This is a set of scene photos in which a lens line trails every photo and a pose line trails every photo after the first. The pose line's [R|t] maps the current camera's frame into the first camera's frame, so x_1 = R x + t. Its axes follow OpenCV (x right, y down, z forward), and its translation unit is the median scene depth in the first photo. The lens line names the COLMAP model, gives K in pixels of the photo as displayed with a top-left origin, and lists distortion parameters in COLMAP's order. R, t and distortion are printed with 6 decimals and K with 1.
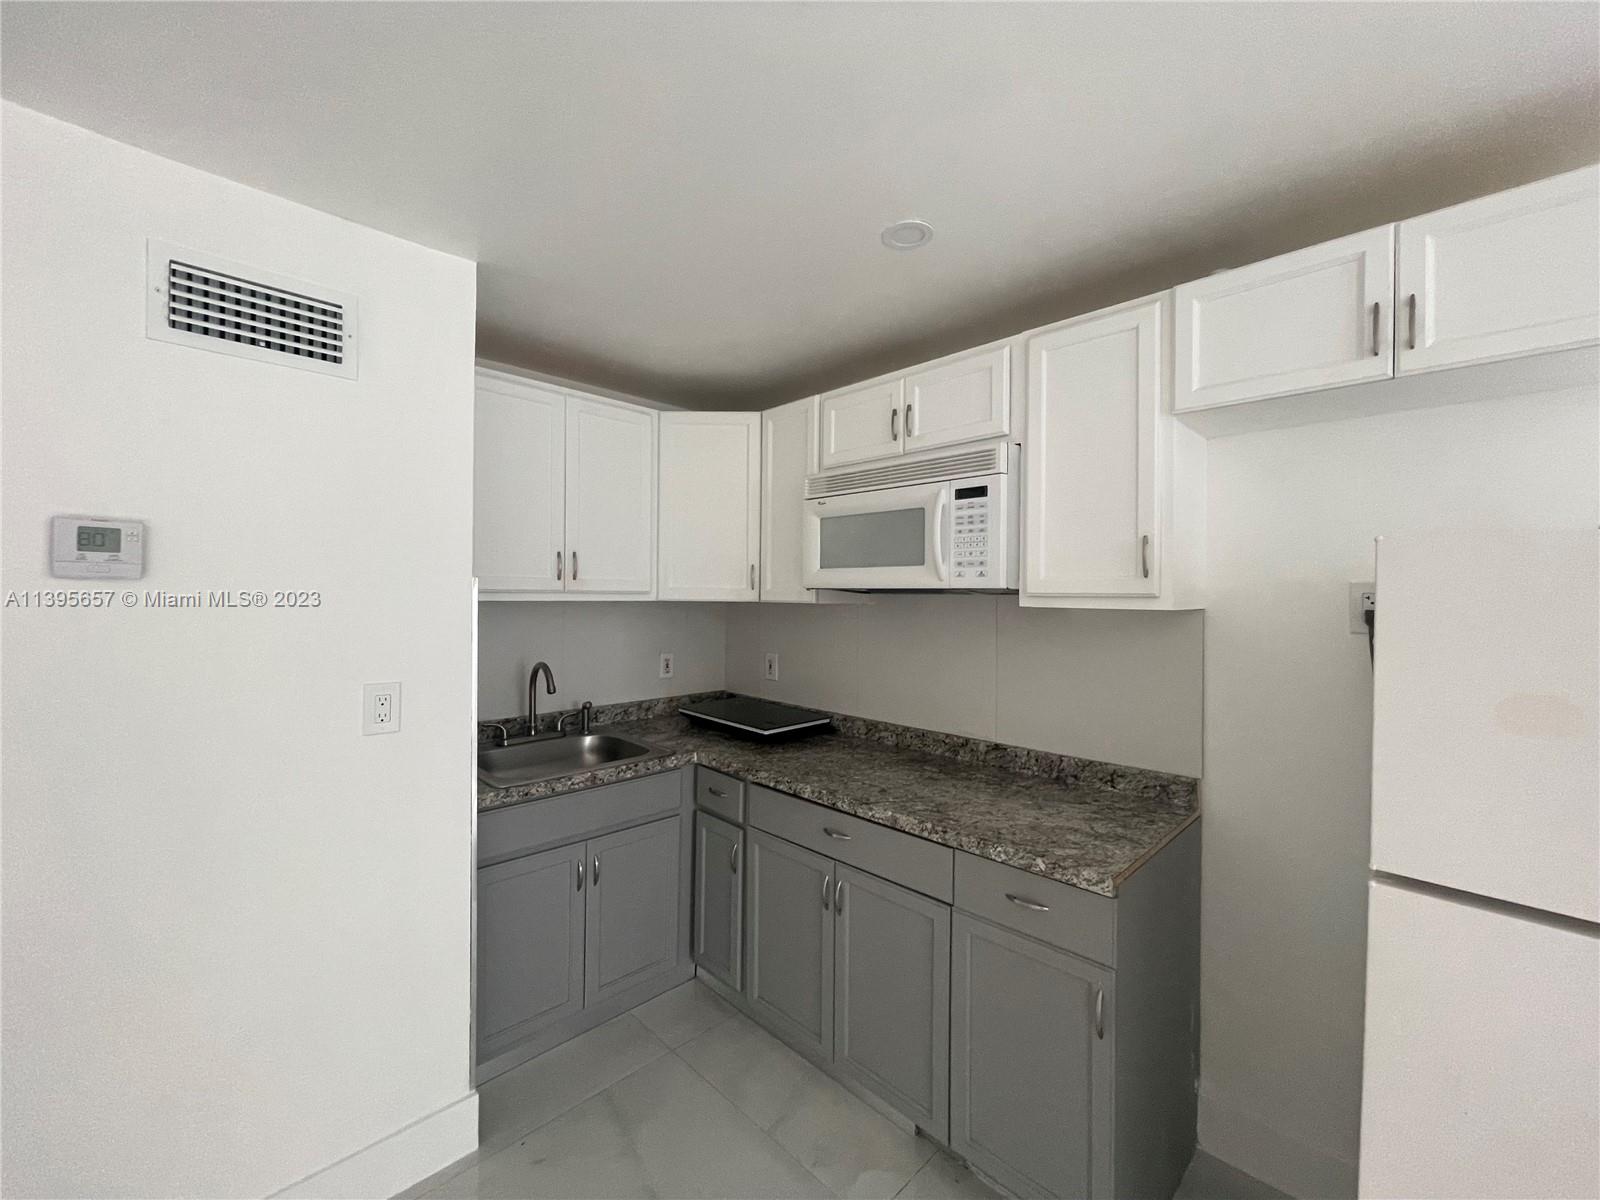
lens RADIAL K [[649.1, 0, 789.0], [0, 649.1, 599.5], [0, 0, 1]] dist [0.001867, 0.000123]
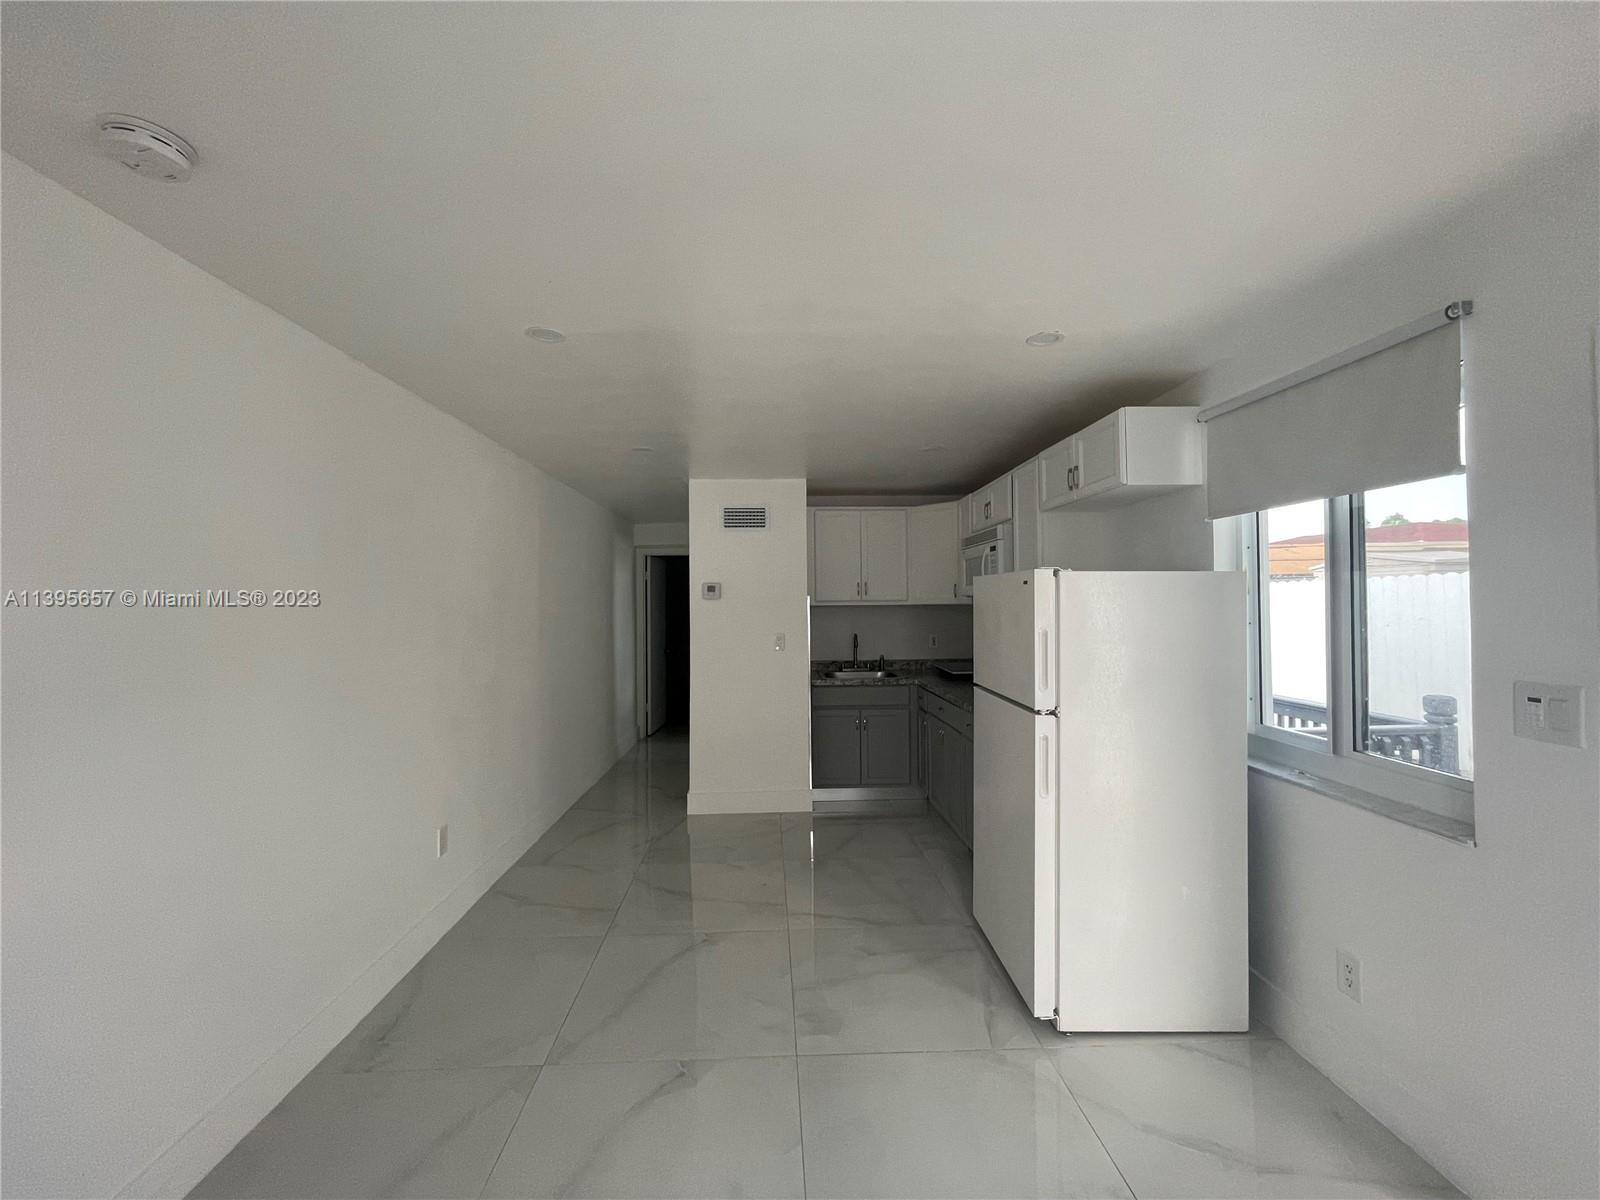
lens RADIAL K [[649.1, 0, 801.0], [0, 649.1, 601.9], [0, 0, 1]] dist [0.001867, 0.000123]
pose [[0.752453, -0.021112, -0.658307, 0.921066], [0.011615, 0.999756, -0.018786, 0.029718], [0.658543, 0.006490, 0.752515, -0.754589]]
